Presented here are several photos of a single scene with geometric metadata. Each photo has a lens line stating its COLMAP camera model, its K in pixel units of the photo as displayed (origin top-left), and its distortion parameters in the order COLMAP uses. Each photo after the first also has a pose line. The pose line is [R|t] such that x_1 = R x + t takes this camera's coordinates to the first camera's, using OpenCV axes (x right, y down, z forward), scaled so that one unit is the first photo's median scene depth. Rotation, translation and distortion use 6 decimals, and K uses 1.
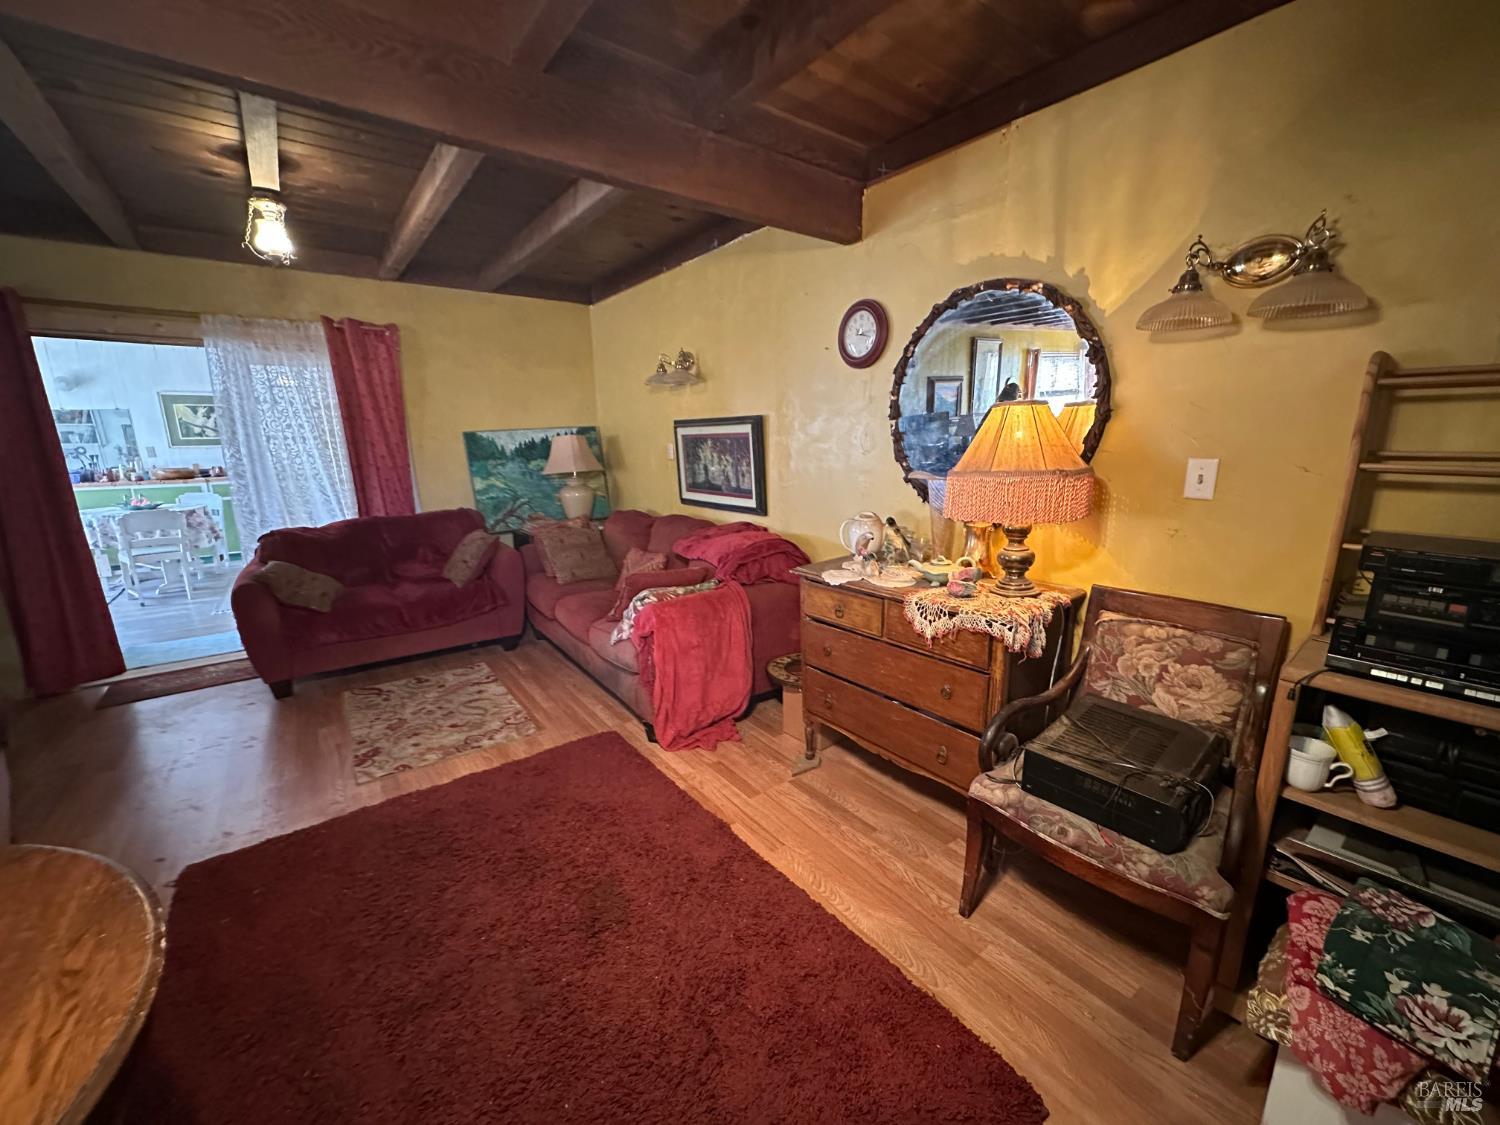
lens RADIAL K [[602.4, 0, 752.3], [0, 602.4, 566.8], [0, 0, 1]] dist [0.000133, -0.000264]
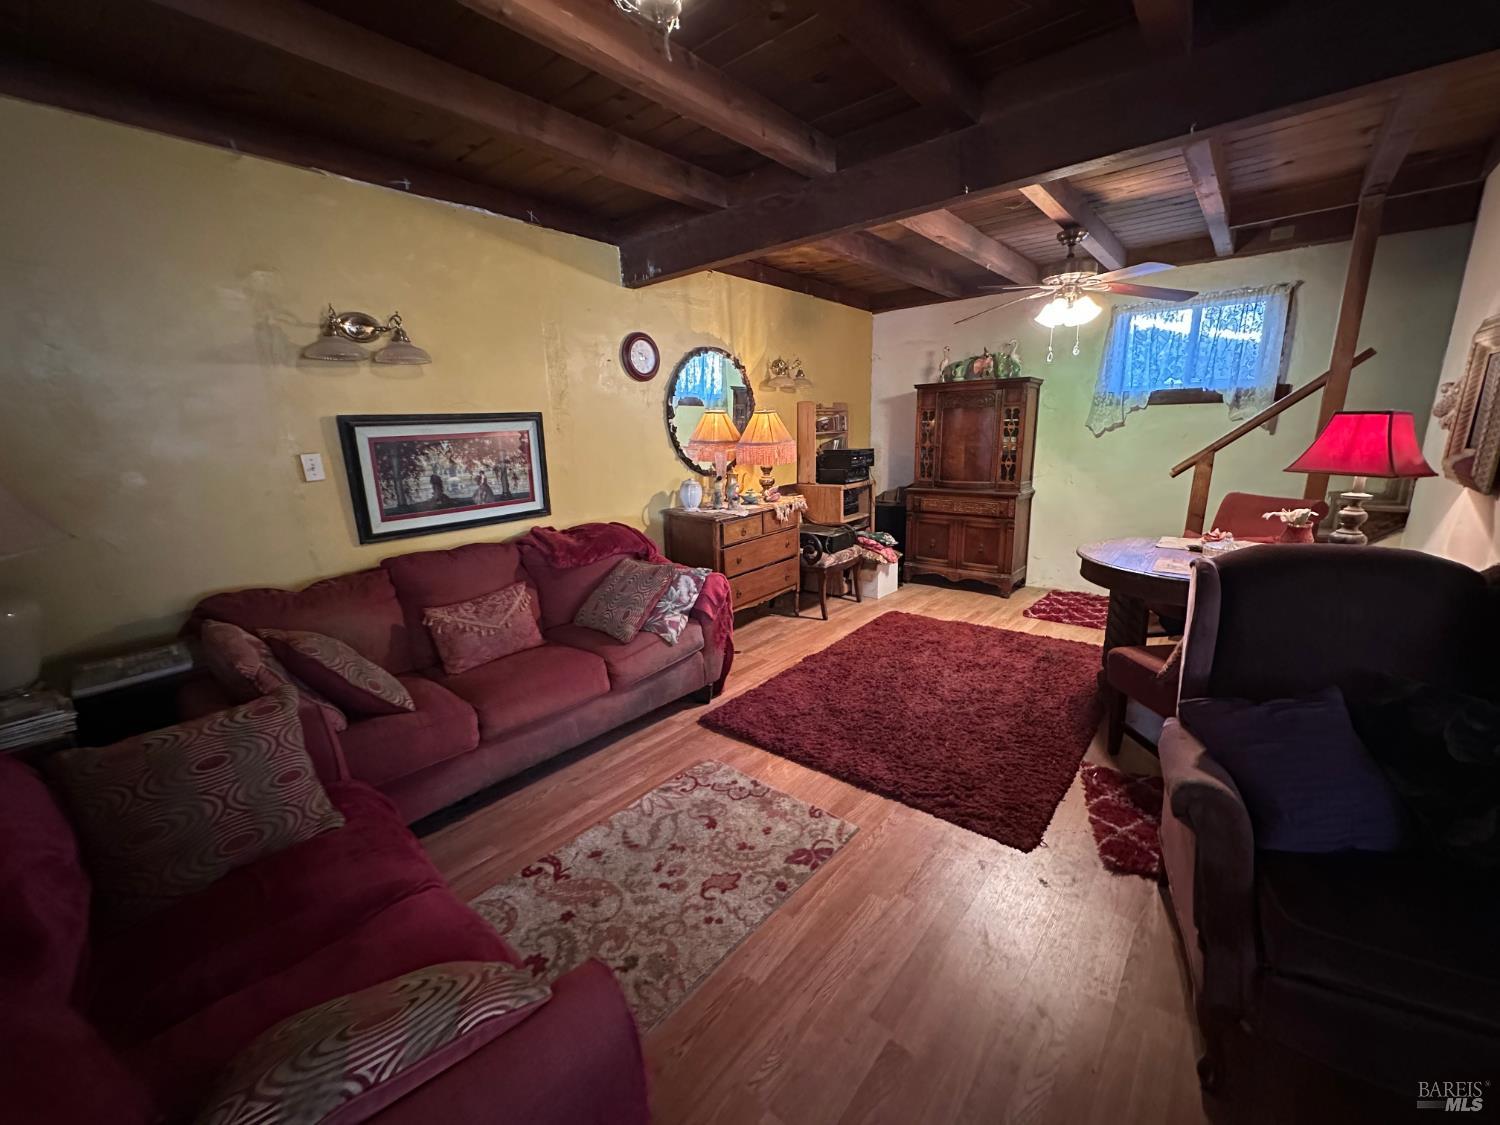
lens RADIAL K [[602.4, 0, 752.3], [0, 602.4, 566.8], [0, 0, 1]] dist [0.000133, -0.000264]
pose [[-0.227807, -0.207961, 0.951239, -0.995096], [0.244725, 0.933339, 0.262655, -0.180361], [-0.942451, 0.292627, -0.161728, 0.860206]]
